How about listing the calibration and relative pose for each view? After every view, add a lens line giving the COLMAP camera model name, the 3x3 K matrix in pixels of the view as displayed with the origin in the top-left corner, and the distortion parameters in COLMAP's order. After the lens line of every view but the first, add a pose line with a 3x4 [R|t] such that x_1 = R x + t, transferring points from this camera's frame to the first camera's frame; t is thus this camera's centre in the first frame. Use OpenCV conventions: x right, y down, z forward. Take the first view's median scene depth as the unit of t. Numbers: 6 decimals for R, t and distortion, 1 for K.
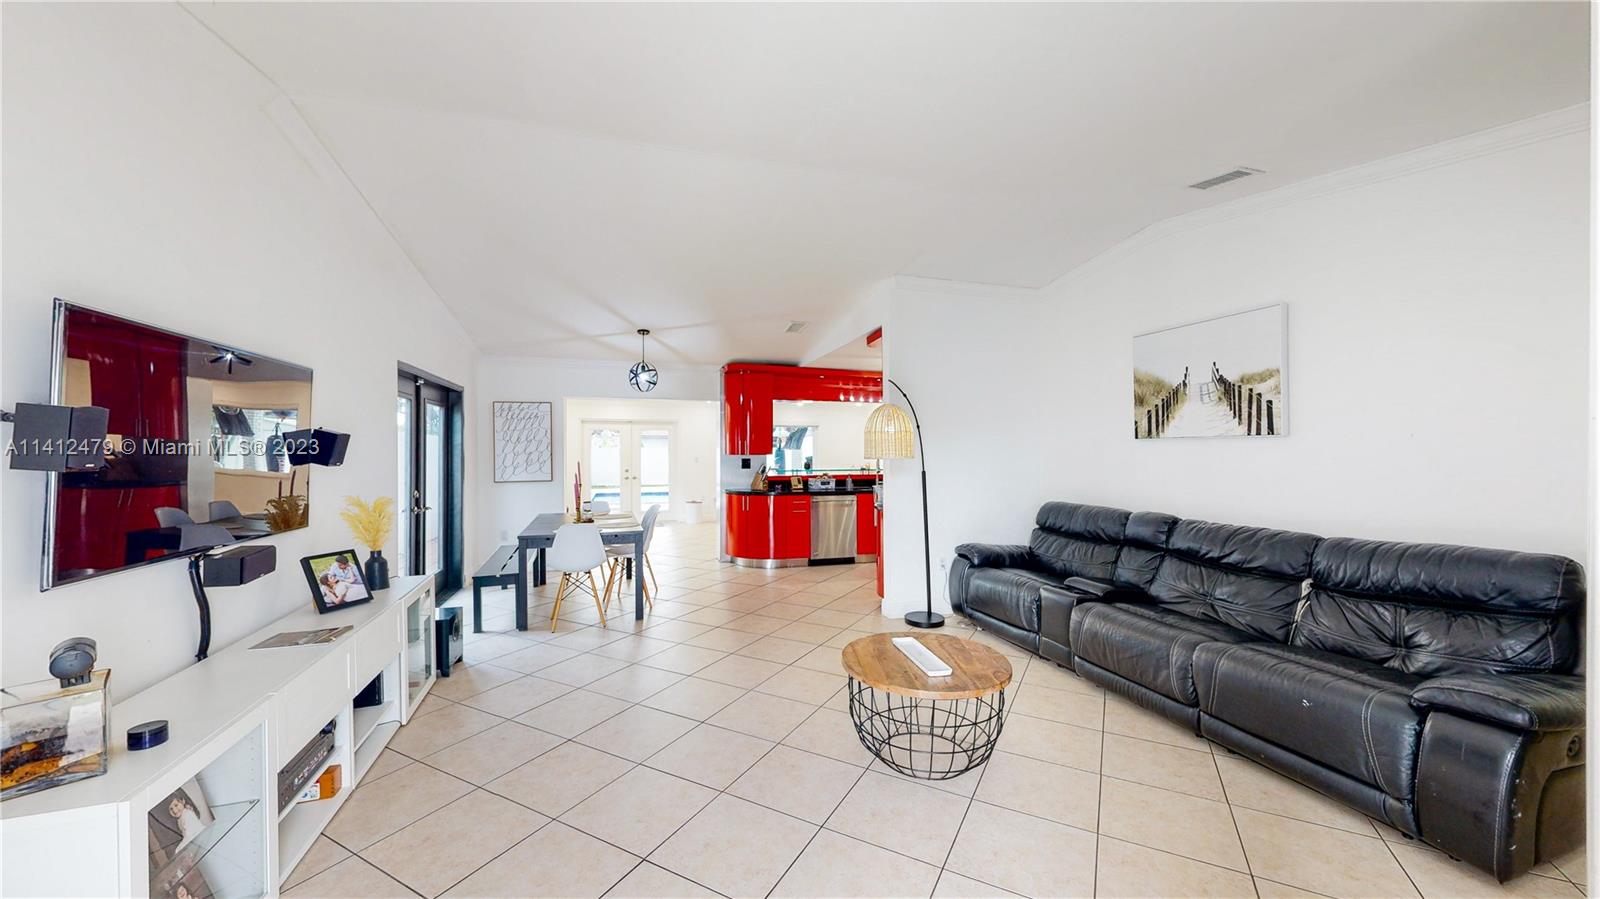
lens RADIAL K [[582.4, 0, 802.5], [0, 582.4, 454.1], [0, 0, 1]] dist [-0.000363, -0.000018]
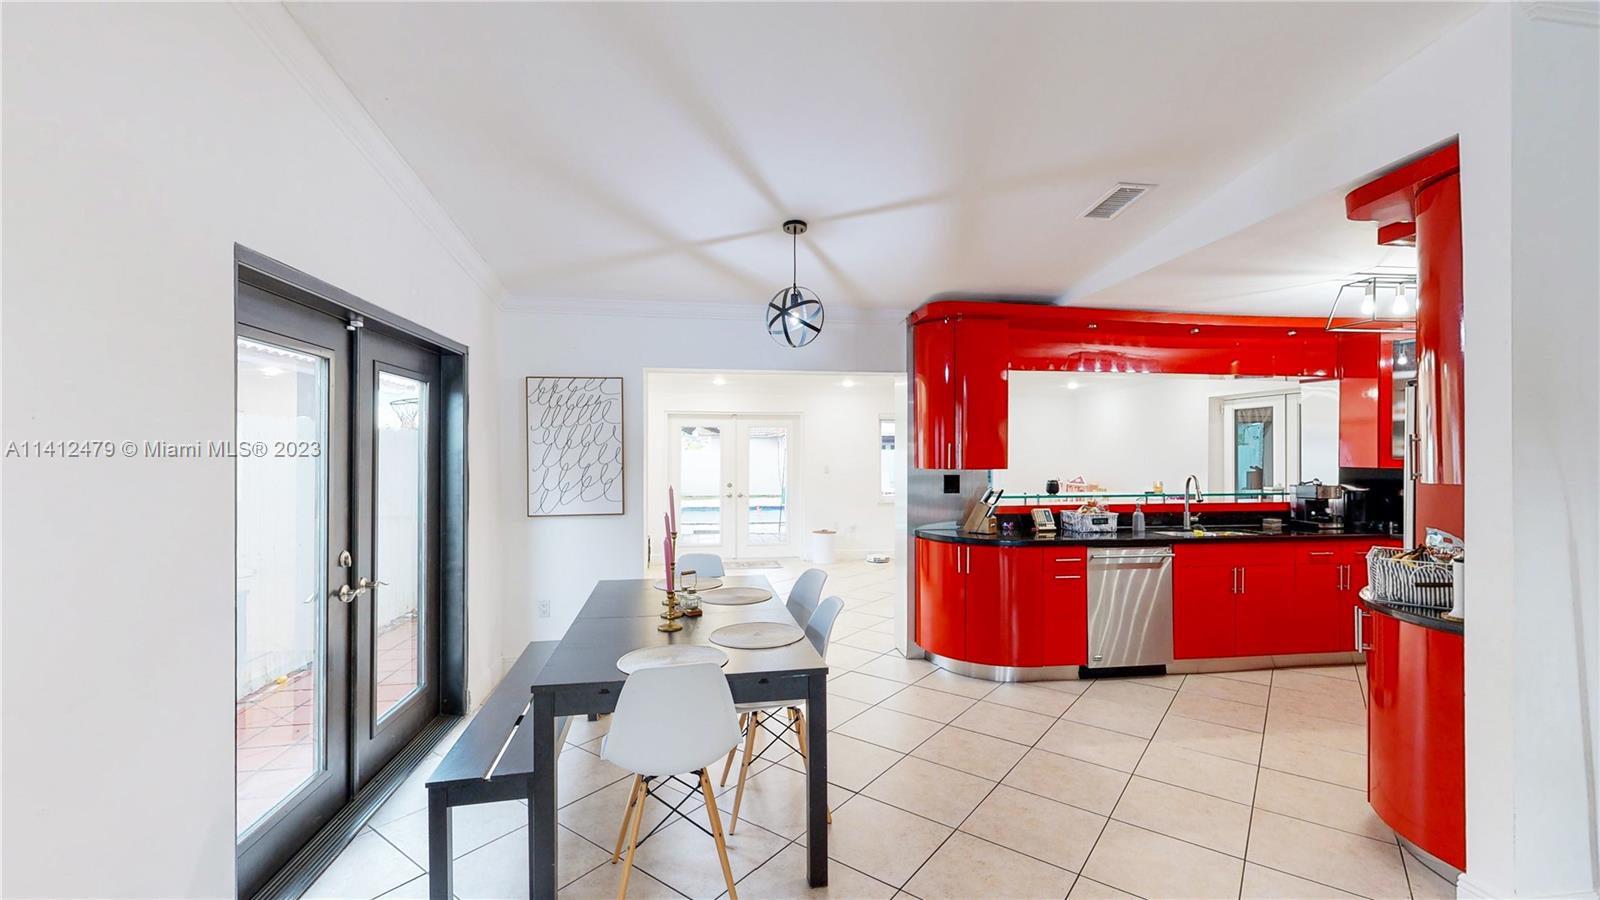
lens RADIAL K [[698.6, 0, 798.5], [0, 698.6, 448.2], [0, 0, 1]] dist [0.002457, 0.000407]
pose [[0.985057, 0.000035, -0.172227, -0.134539], [-0.001964, 0.999937, -0.011029, -0.011358], [0.172216, 0.011203, 0.984995, 0.332452]]
